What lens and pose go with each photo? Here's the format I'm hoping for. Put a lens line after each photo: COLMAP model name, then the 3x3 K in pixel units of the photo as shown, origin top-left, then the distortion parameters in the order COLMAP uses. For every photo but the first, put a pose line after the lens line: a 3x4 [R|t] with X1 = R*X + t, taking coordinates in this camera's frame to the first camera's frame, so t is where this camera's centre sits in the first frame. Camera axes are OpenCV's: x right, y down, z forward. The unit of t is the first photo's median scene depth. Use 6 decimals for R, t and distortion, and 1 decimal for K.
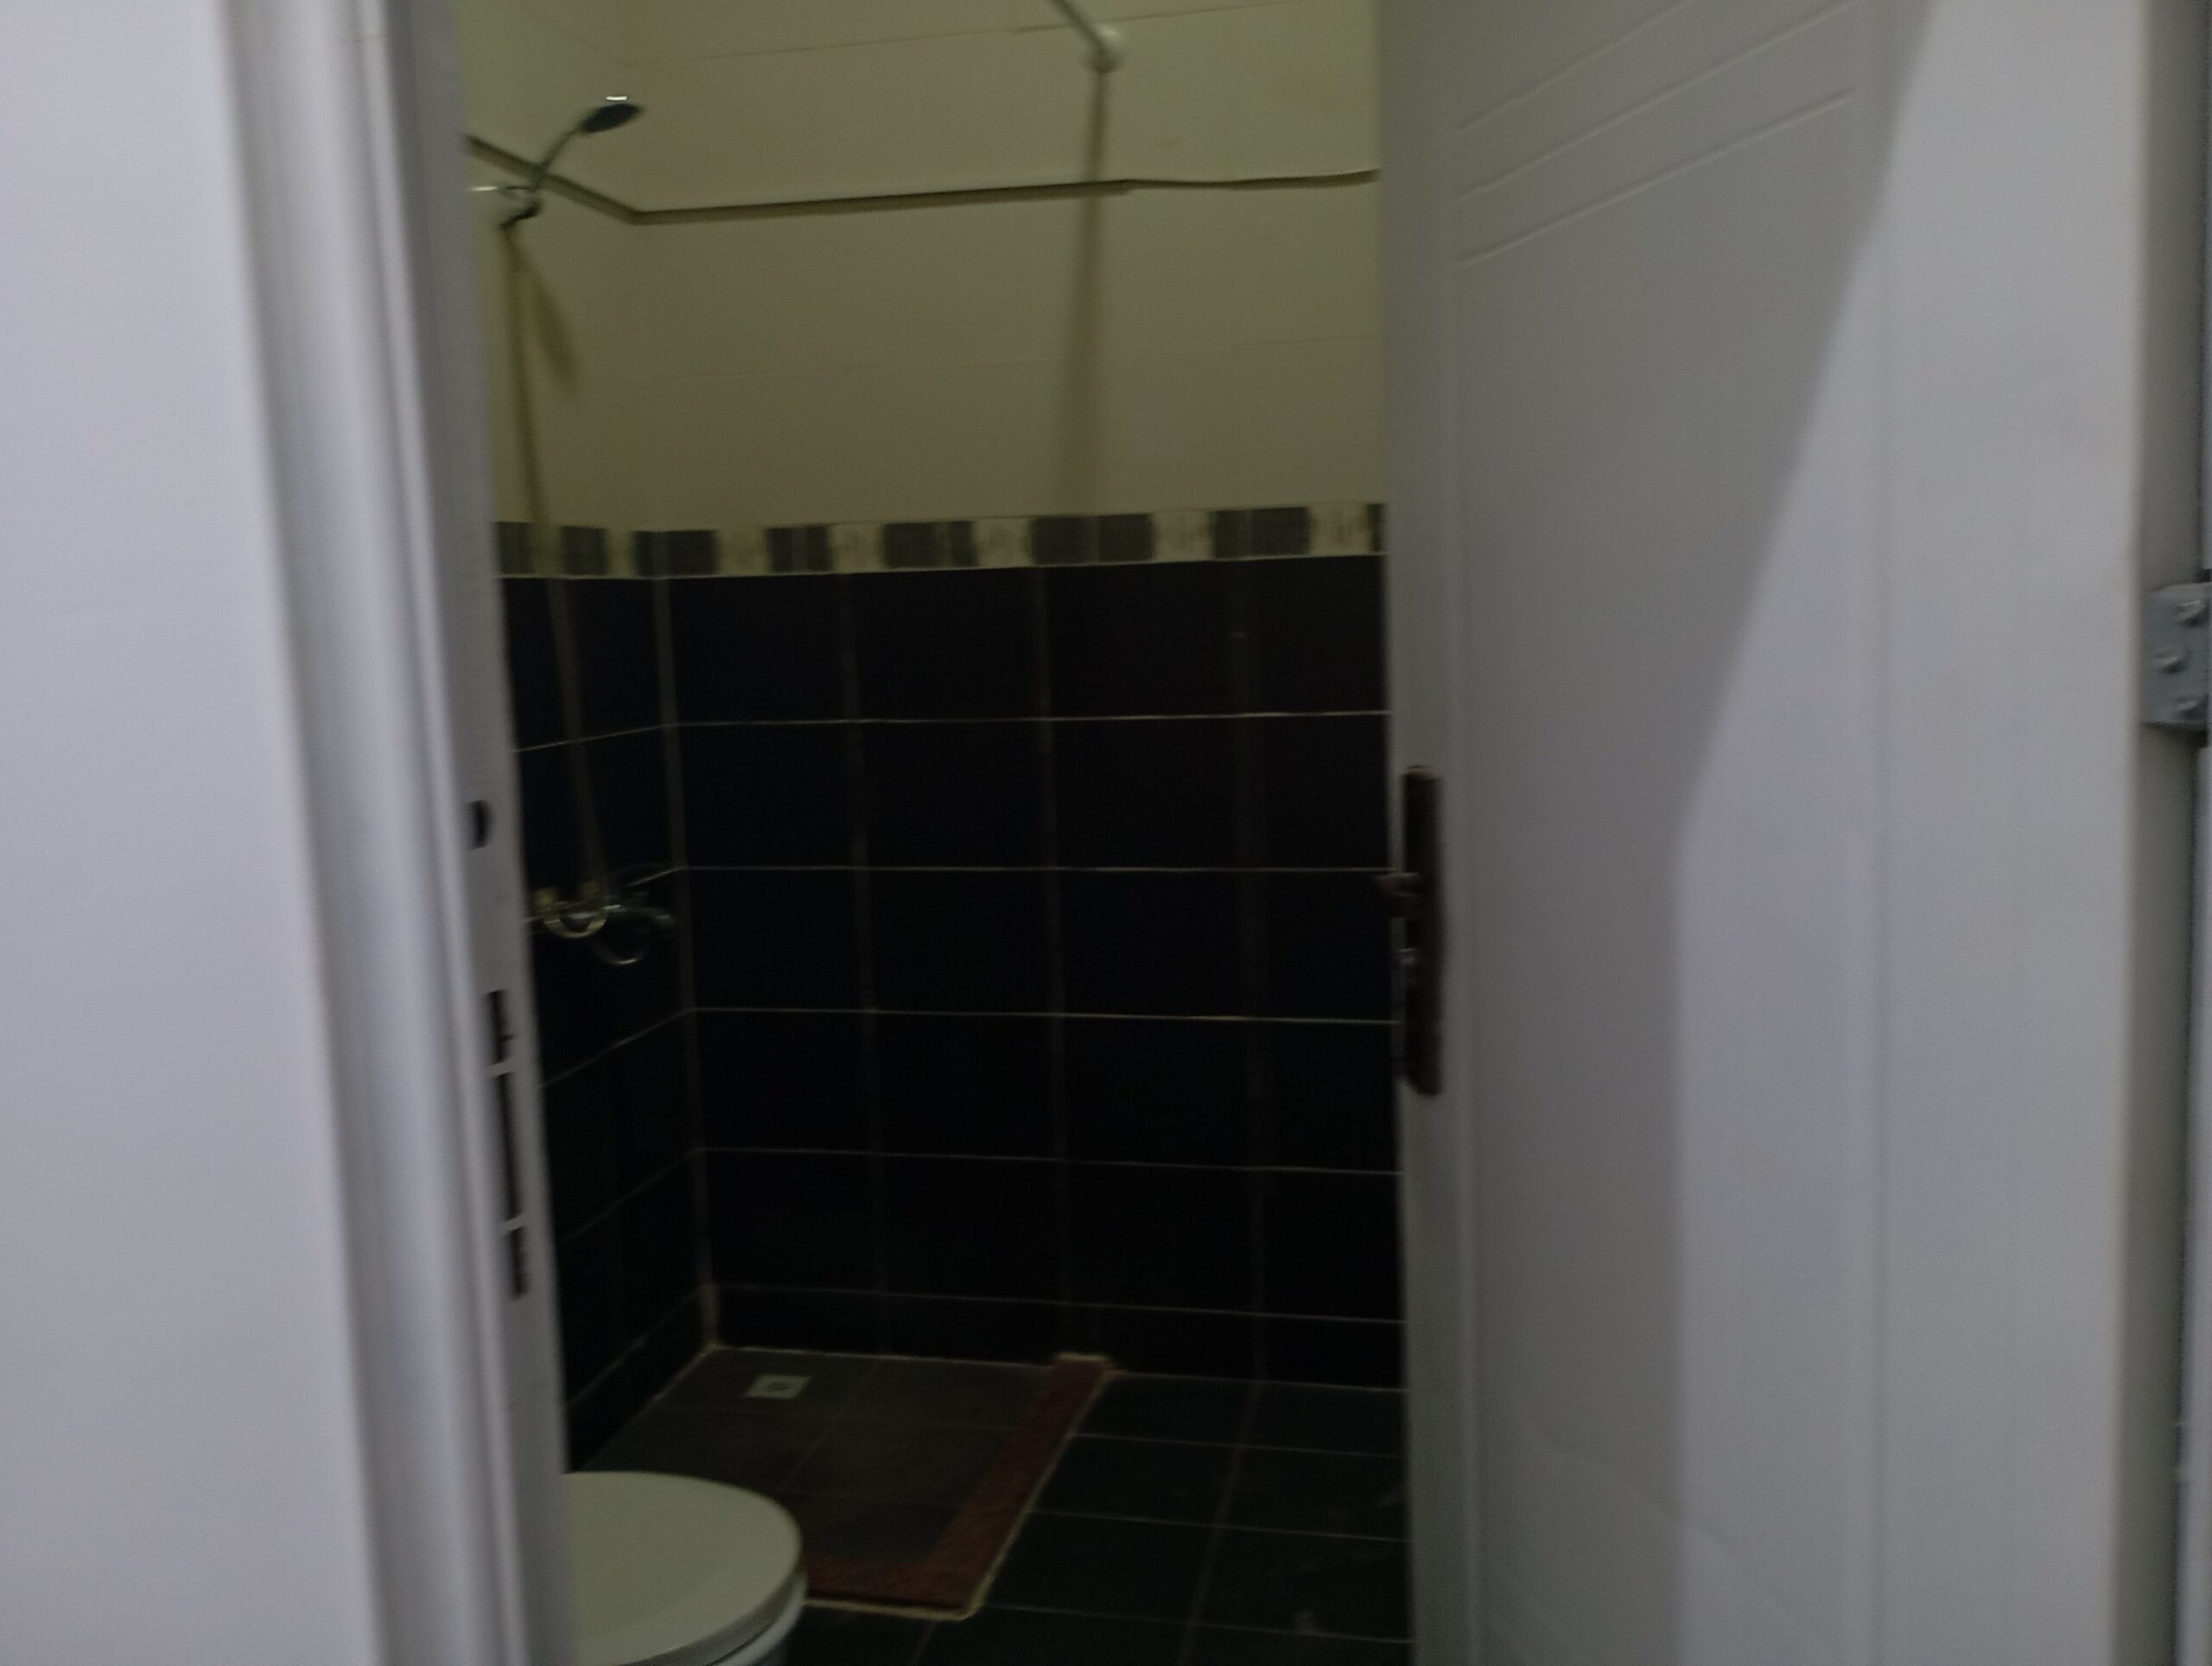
lens RADIAL K [[1812.5, 0, 1106.0], [0, 1812.5, 833.0], [0, 0, 1]] dist [0.035267, -0.007842]
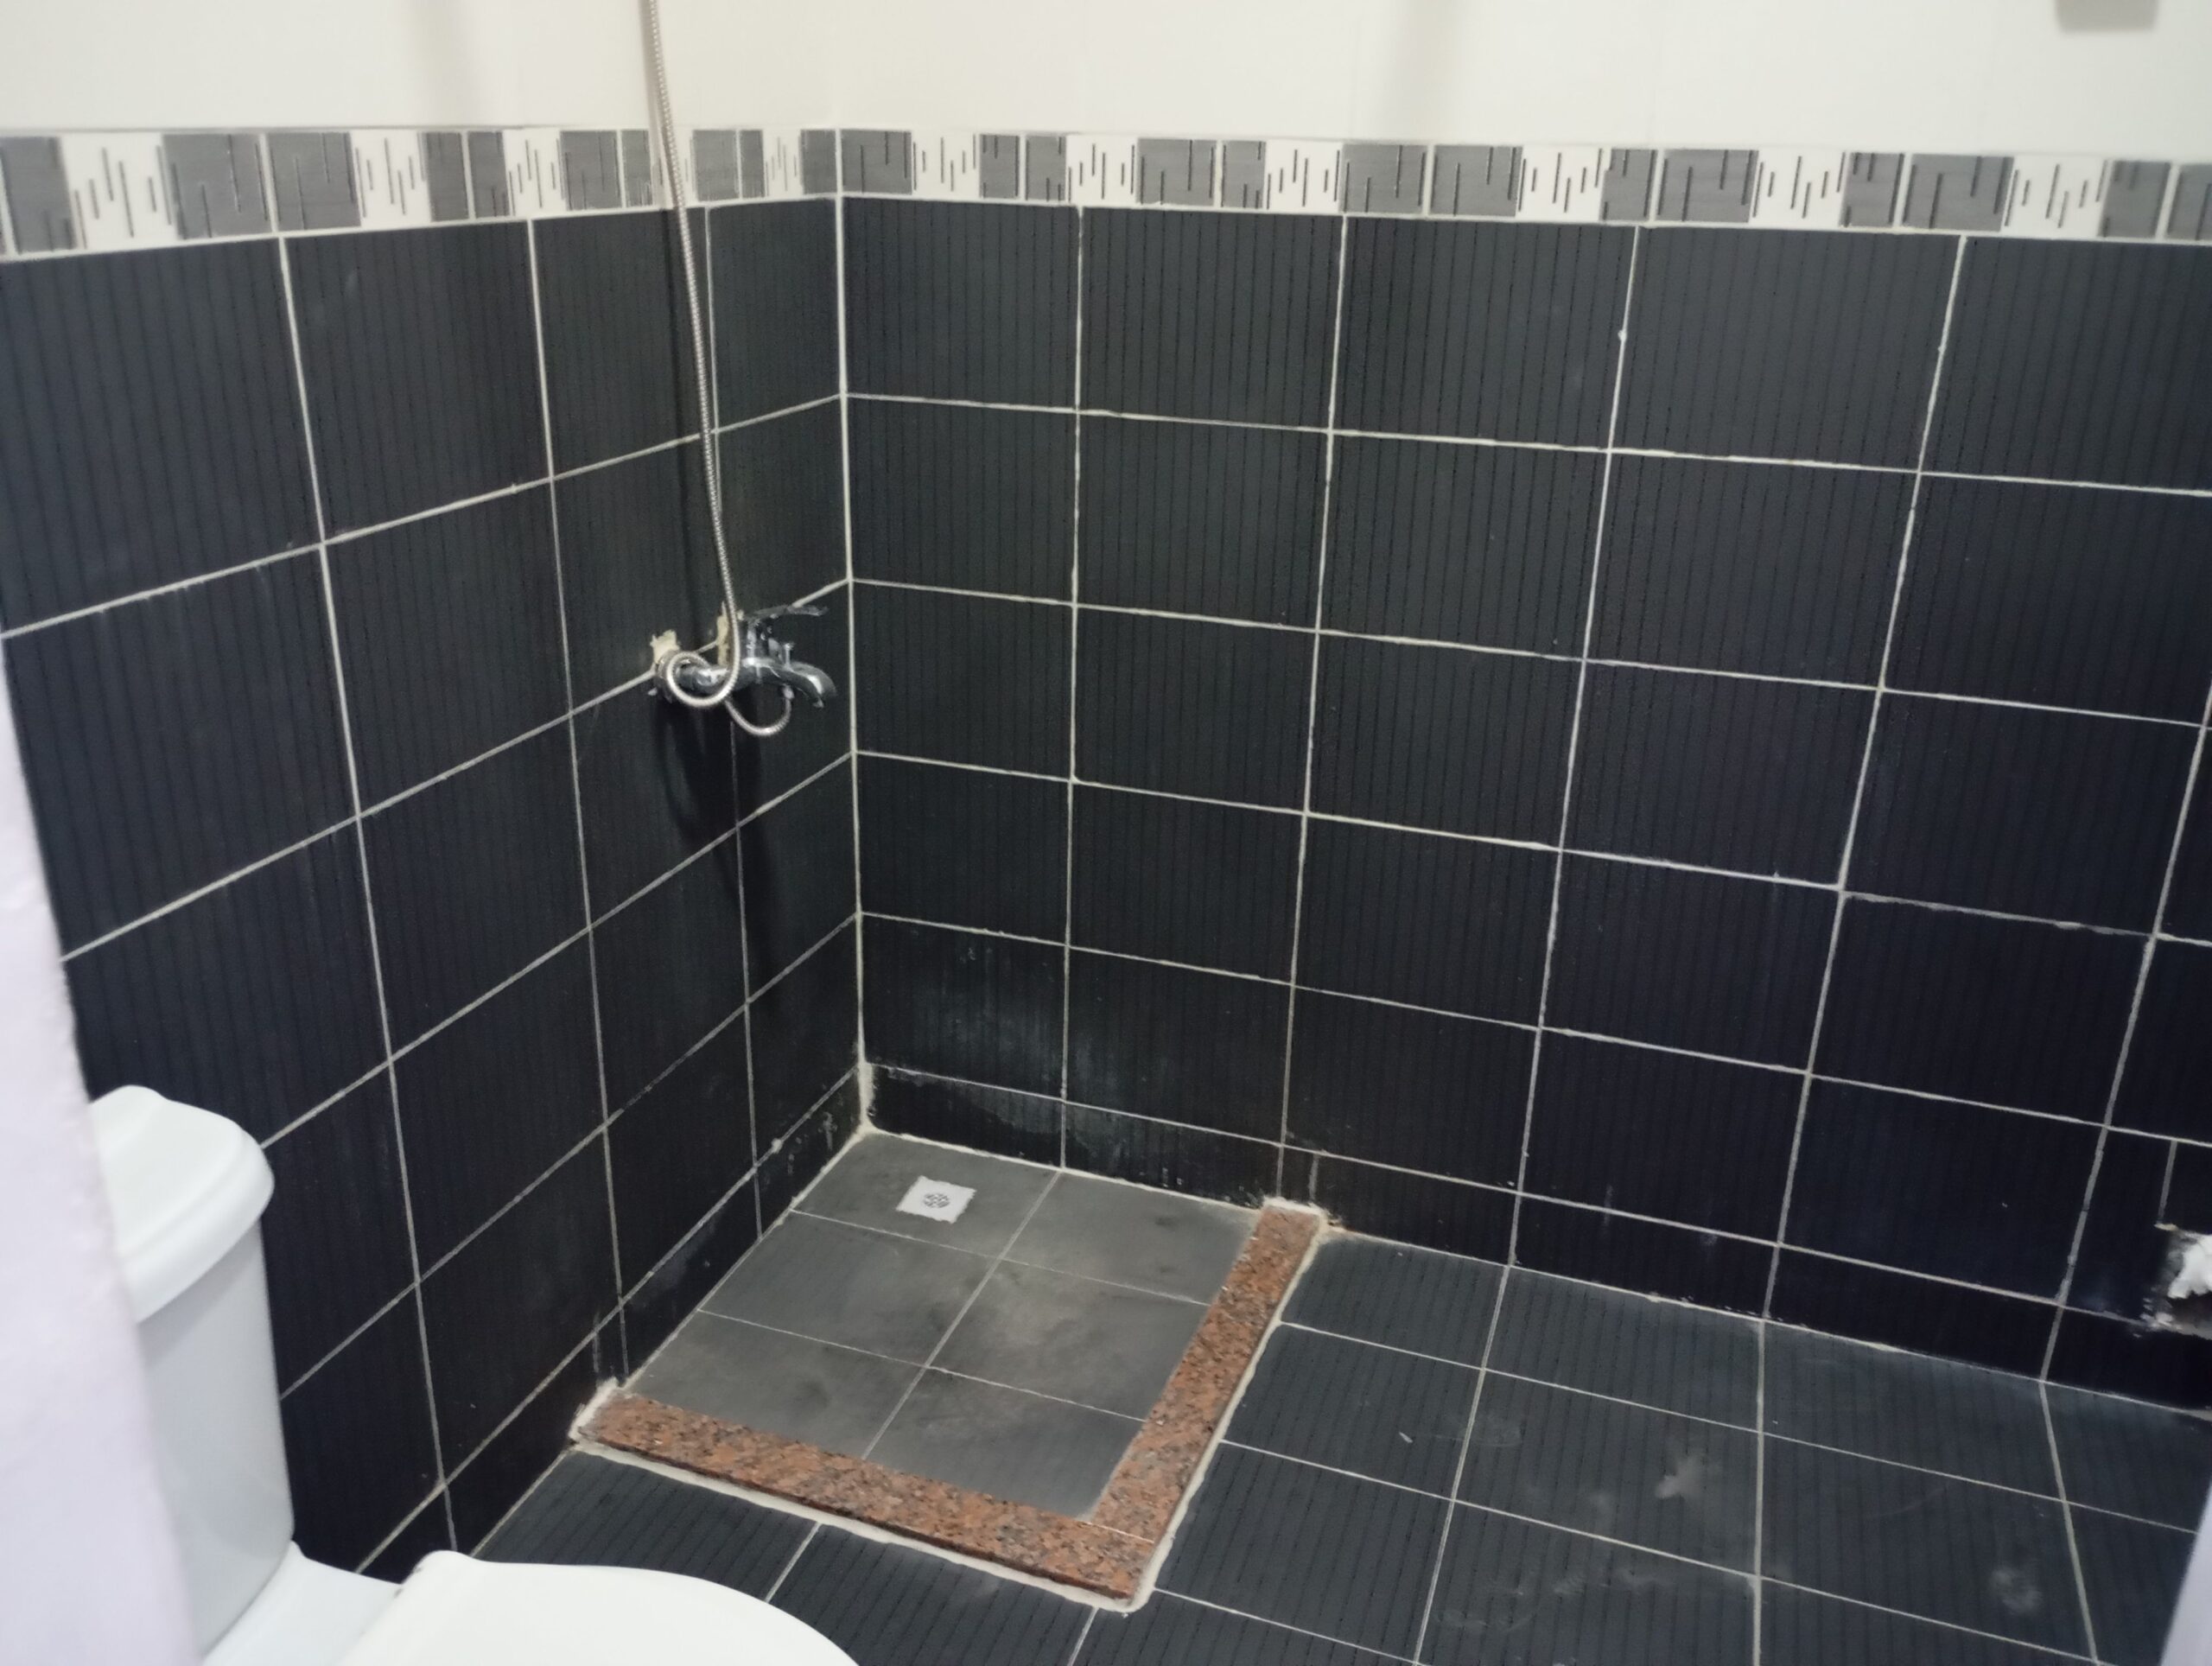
lens RADIAL K [[1812.5, 0, 1106.0], [0, 1812.5, 833.0], [0, 0, 1]] dist [0.035267, -0.007842]
pose [[0.989132, 0.104129, -0.103801, -0.031882], [-0.076817, 0.967969, 0.239030, -0.074711], [0.125367, -0.228458, 0.965448, 0.235075]]
